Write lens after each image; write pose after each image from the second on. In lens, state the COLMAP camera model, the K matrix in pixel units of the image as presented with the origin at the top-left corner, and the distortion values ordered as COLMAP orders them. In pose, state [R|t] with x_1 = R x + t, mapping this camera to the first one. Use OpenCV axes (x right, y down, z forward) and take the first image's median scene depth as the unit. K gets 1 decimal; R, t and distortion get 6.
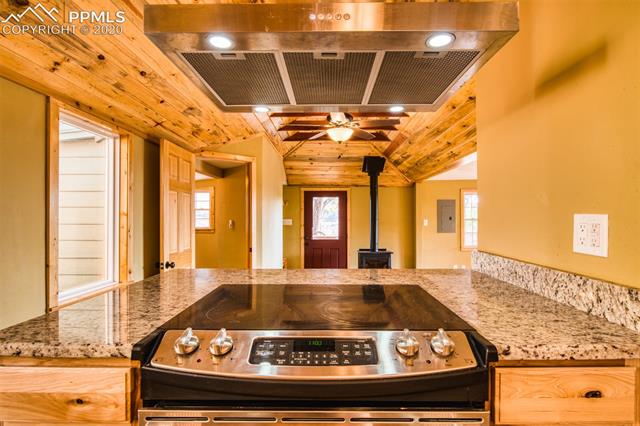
lens RADIAL K [[340.0, 0, 317.7], [0, 340.0, 209.0], [0, 0, 1]] dist [-0.001871, -0.000288]
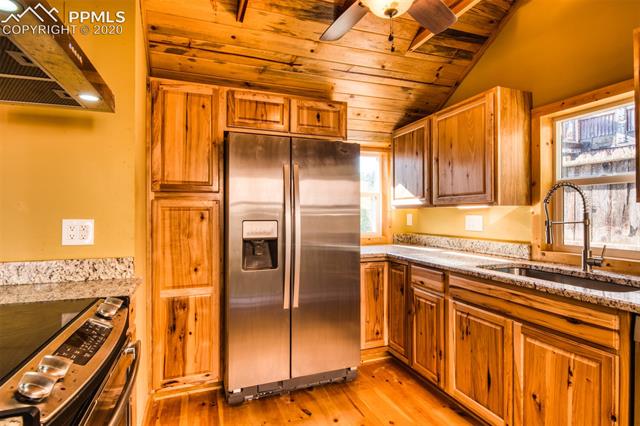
lens RADIAL K [[340.0, 0, 317.7], [0, 340.0, 209.0], [0, 0, 1]] dist [-0.001871, -0.000288]
pose [[-0.357496, 0.007348, 0.933886, -1.103015], [-0.012909, 0.999835, -0.012809, -0.028951], [-0.933825, -0.016635, -0.357342, 0.538845]]
